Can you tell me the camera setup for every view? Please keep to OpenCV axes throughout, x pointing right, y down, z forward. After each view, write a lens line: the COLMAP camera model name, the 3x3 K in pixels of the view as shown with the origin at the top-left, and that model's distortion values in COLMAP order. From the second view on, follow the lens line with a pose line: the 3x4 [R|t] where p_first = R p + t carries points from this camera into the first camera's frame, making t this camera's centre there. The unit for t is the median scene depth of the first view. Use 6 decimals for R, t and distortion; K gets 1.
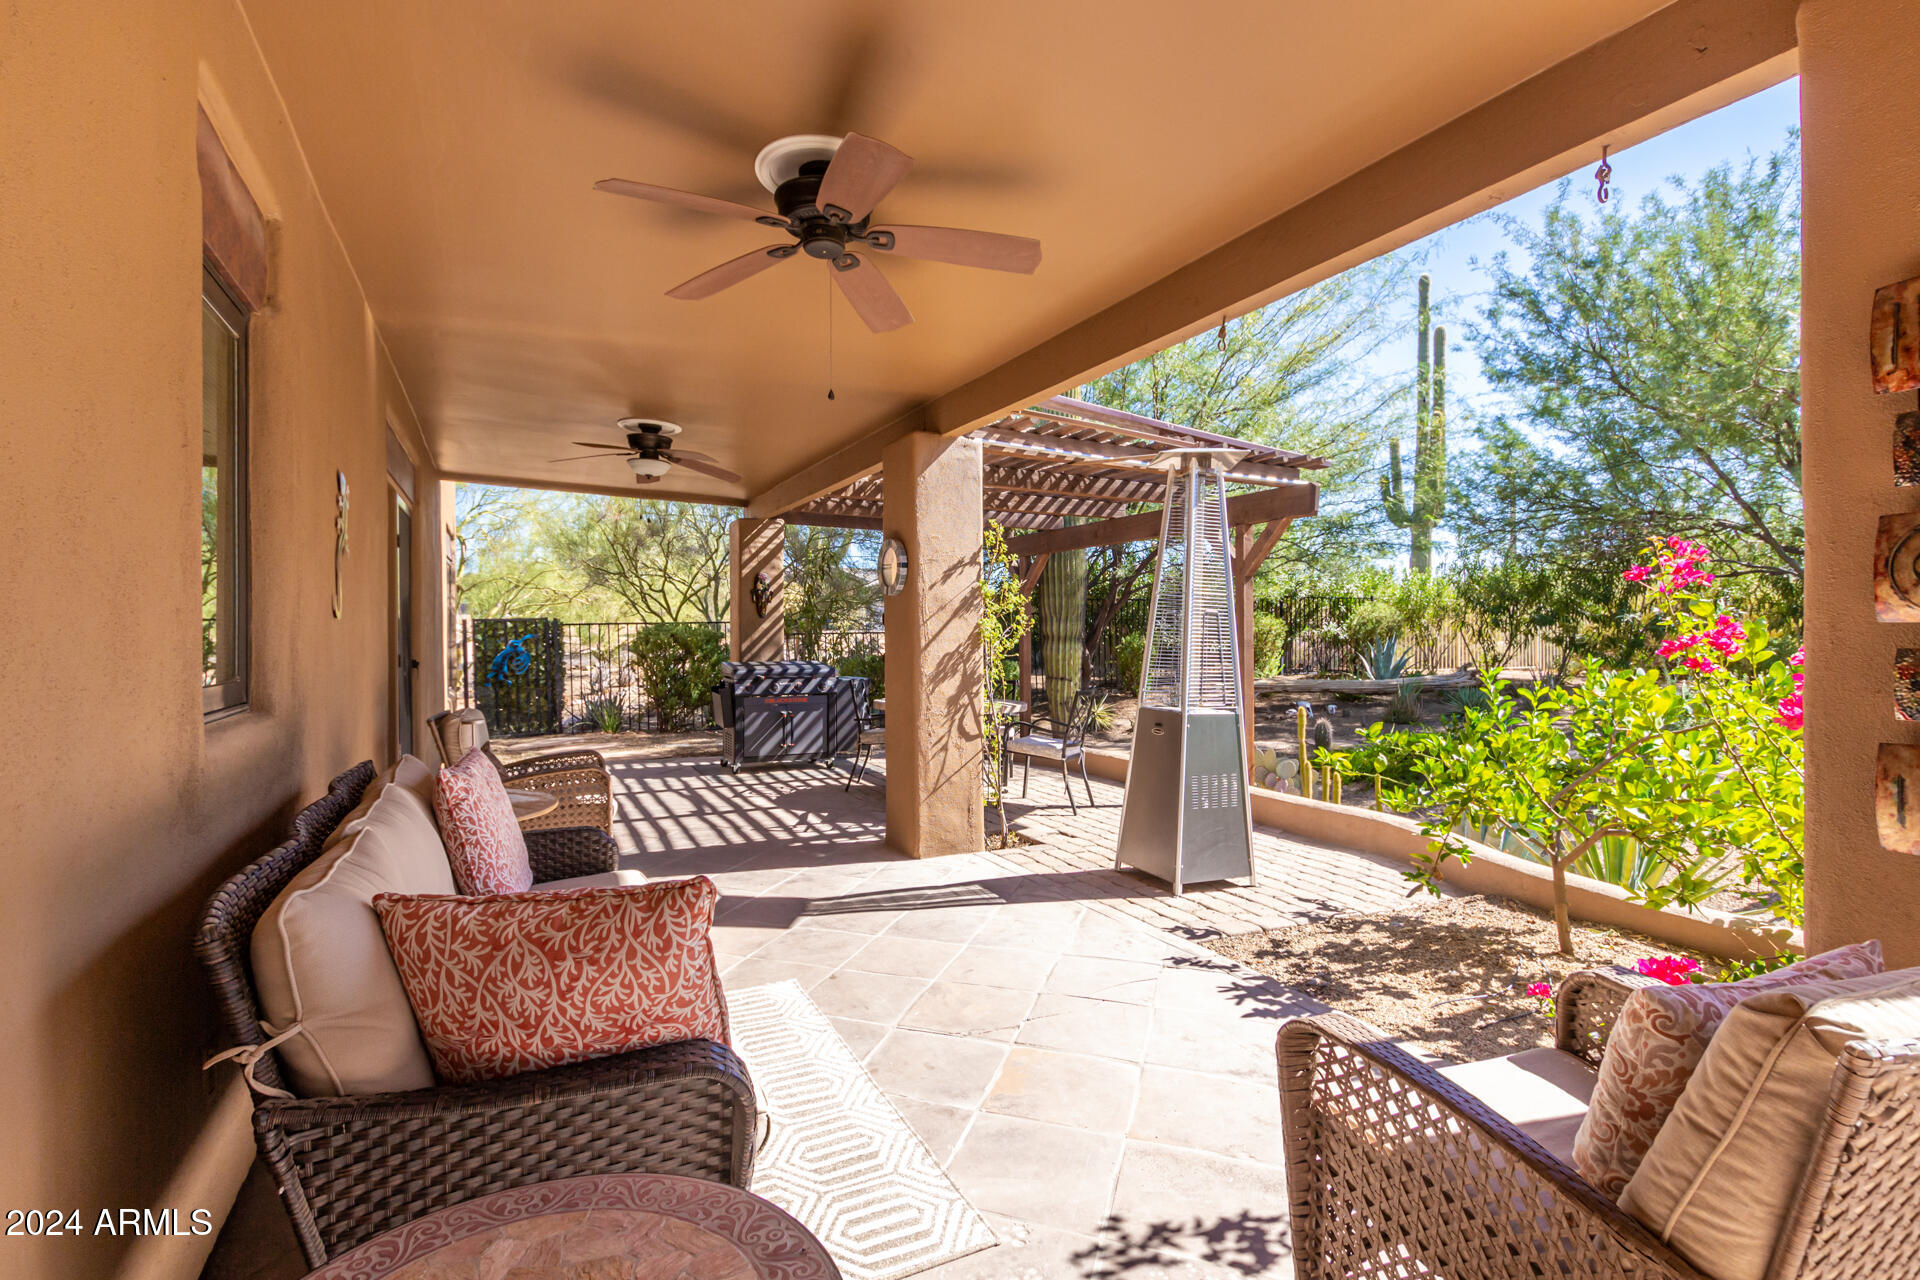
lens RADIAL K [[884.2, 0, 971.2], [0, 884.2, 629.9], [0, 0, 1]] dist [0.003473, 0.000215]
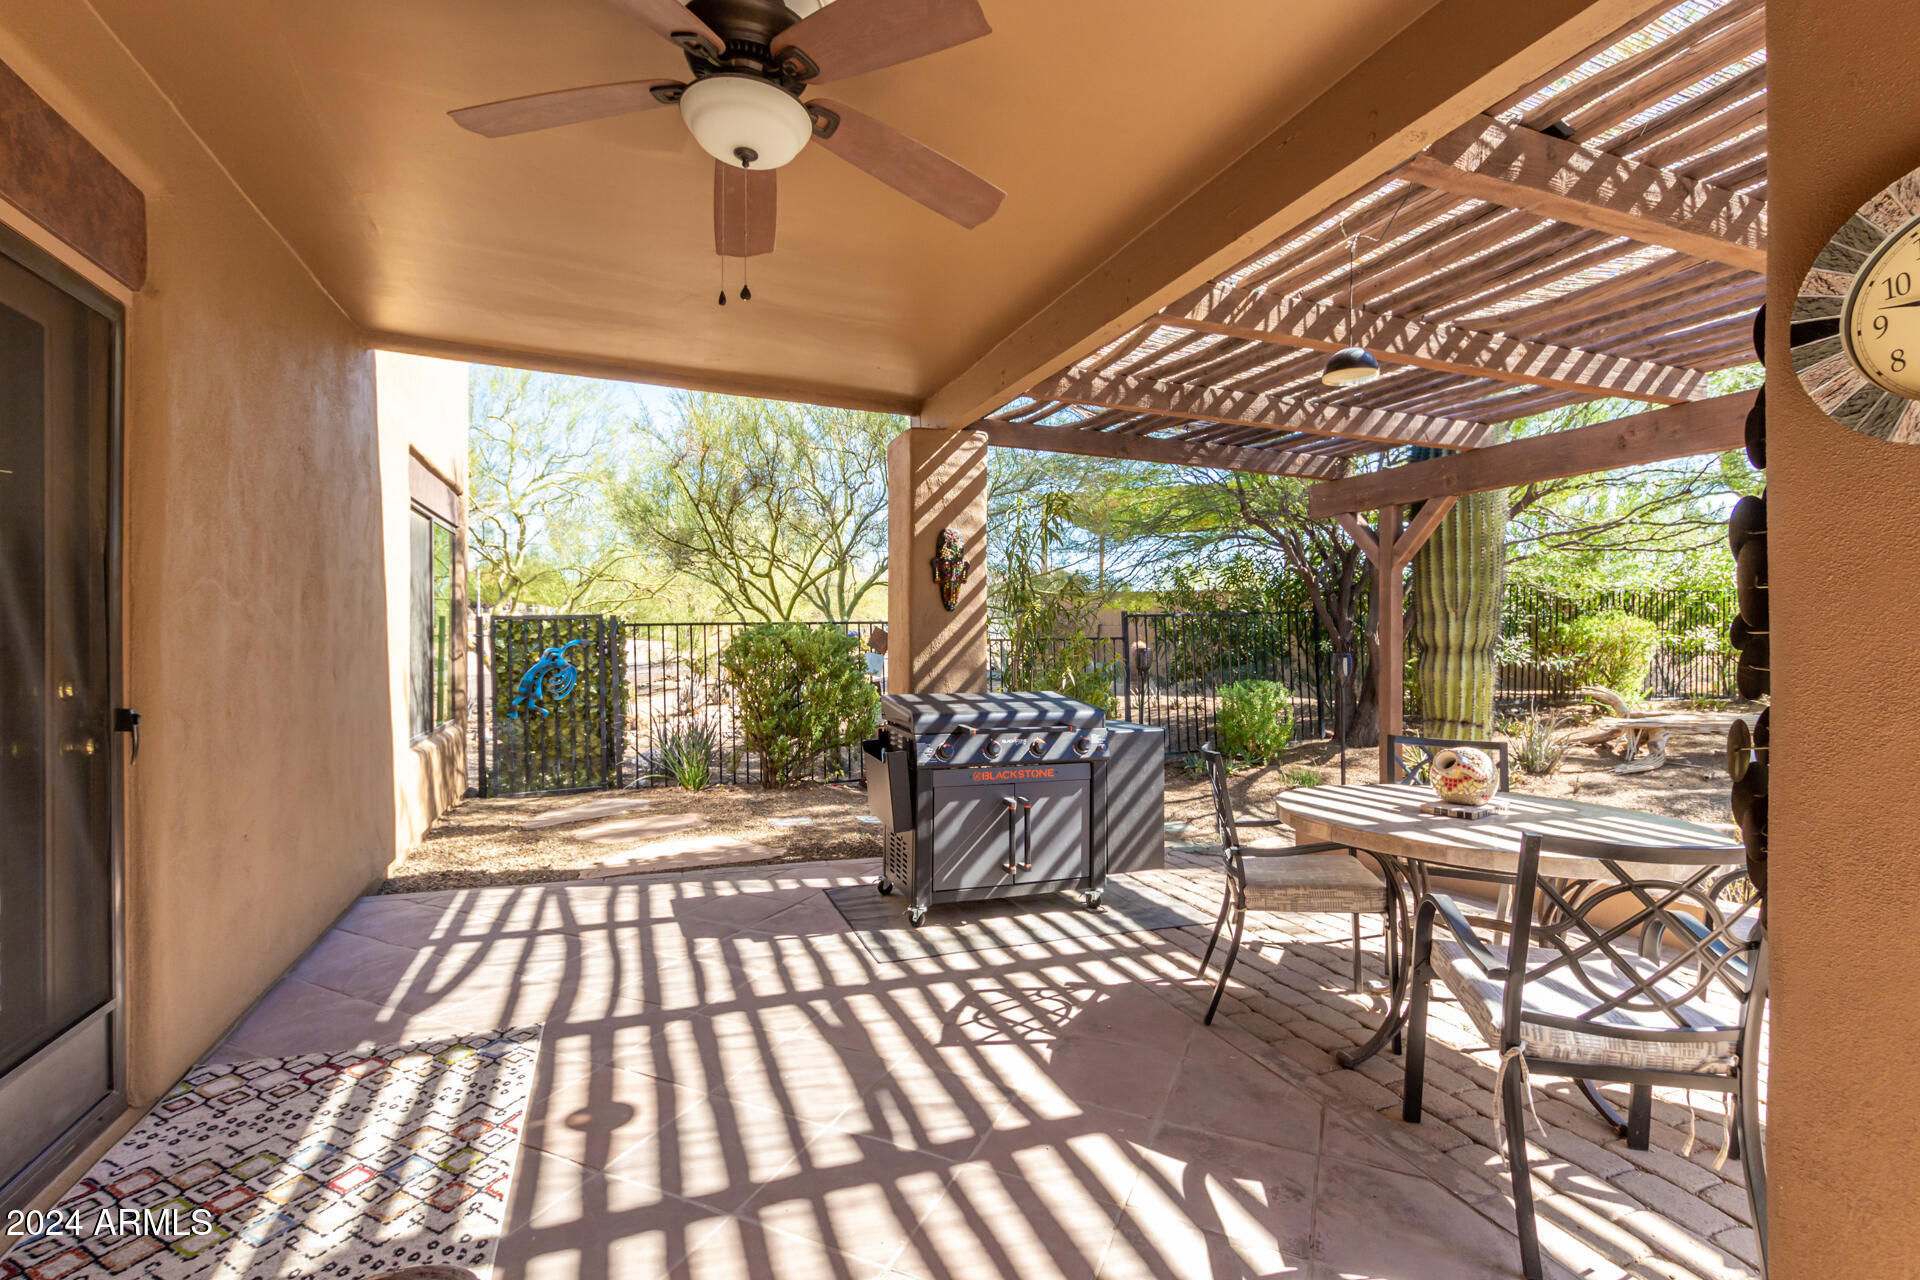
lens RADIAL K [[884.2, 0, 971.2], [0, 884.2, 629.9], [0, 0, 1]] dist [0.003473, 0.000215]
pose [[0.994481, 0.003512, -0.104859, -0.163947], [-0.004219, 0.999970, -0.006519, 0.001329], [0.104833, 0.006925, 0.994466, 0.454479]]
